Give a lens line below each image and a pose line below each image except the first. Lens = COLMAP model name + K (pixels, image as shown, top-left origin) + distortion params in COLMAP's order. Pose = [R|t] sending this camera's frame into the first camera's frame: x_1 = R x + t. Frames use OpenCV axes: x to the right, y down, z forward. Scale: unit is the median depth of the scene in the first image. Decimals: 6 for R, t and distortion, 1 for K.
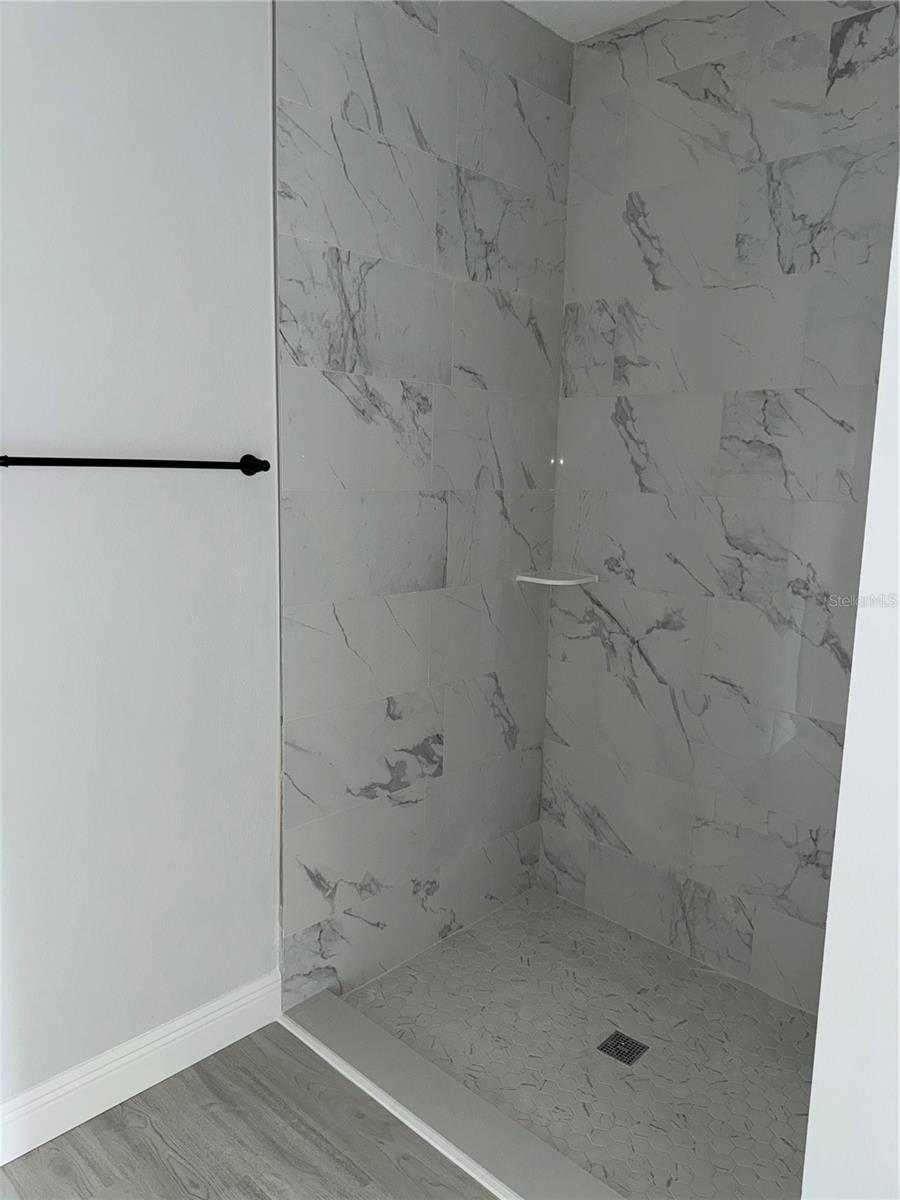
lens RADIAL K [[852.5, 0, 450.0], [0, 852.5, 600.0], [0, 0, 1]] dist [0.032118, -0.004487]
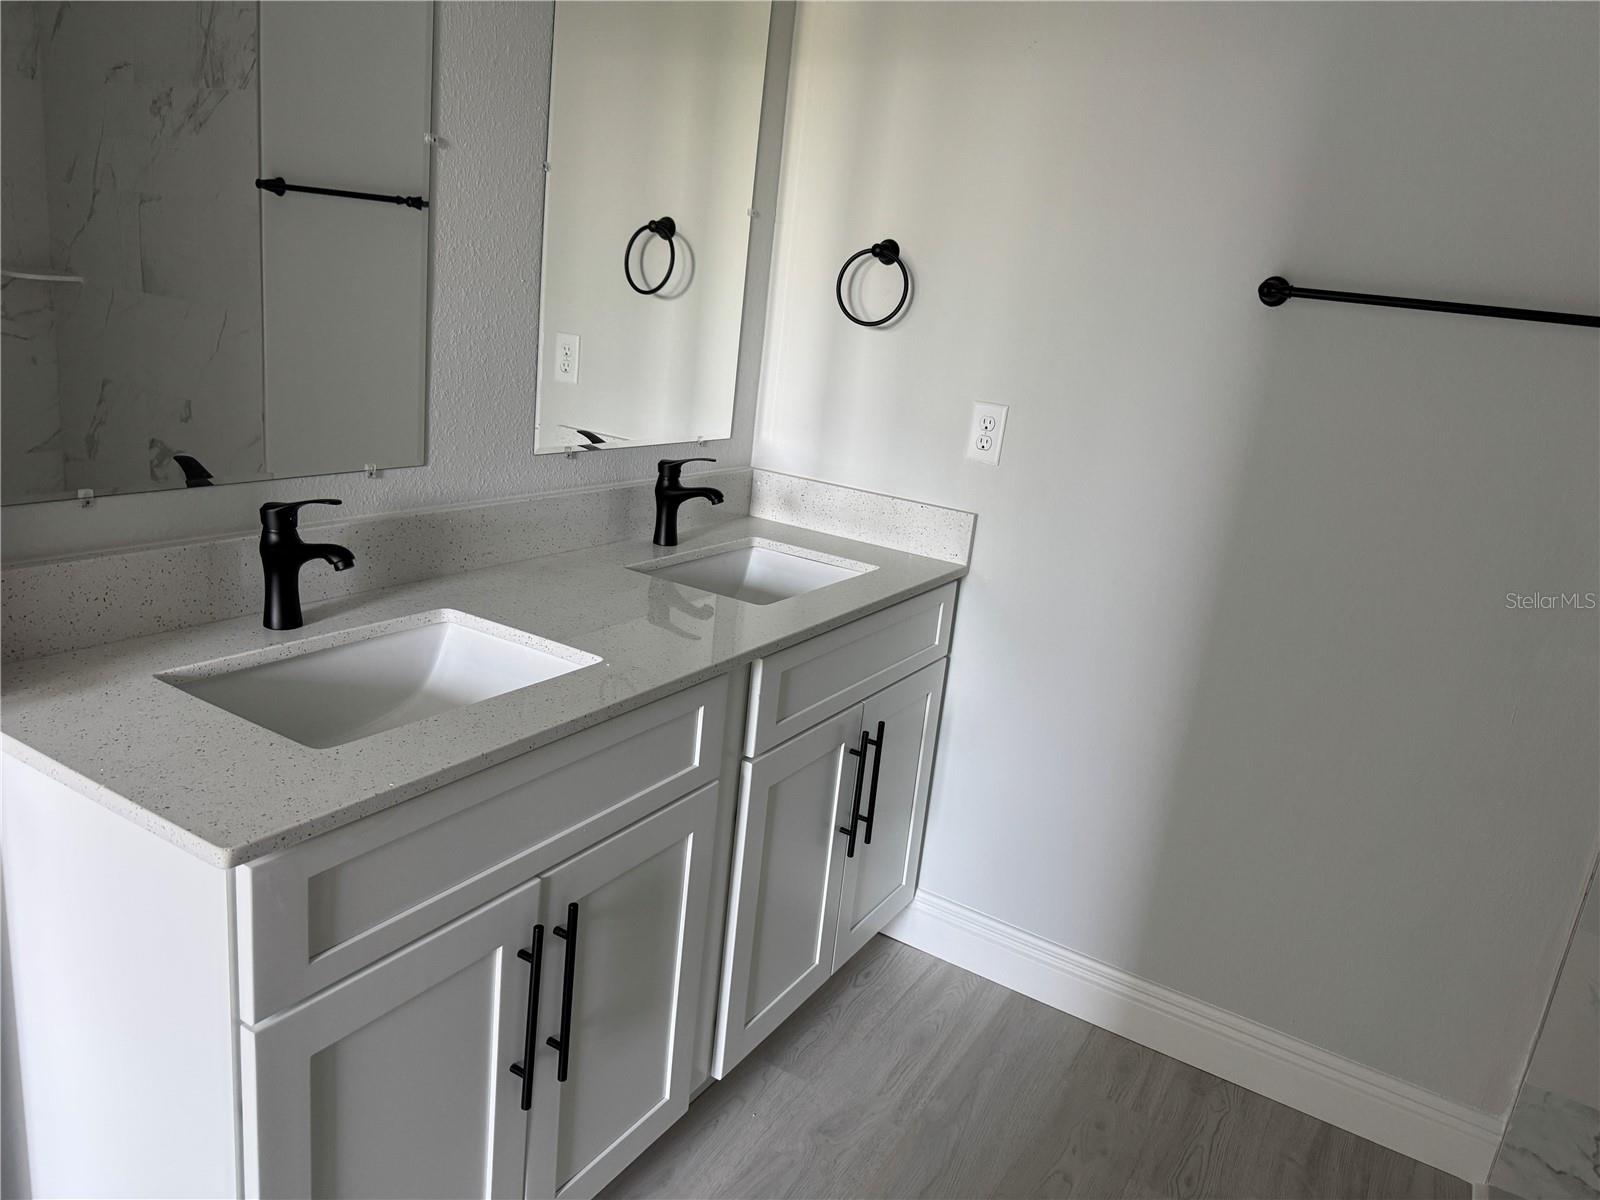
lens RADIAL K [[1136.6, 0, 800.0], [0, 1136.6, 600.0], [0, 0, 1]] dist [0.032118, -0.004487]
pose [[0.235545, 0.261026, -0.936154, 0.463034], [-0.233425, 0.950254, 0.206226, -0.004806], [0.943415, 0.169946, 0.284757, 0.203757]]
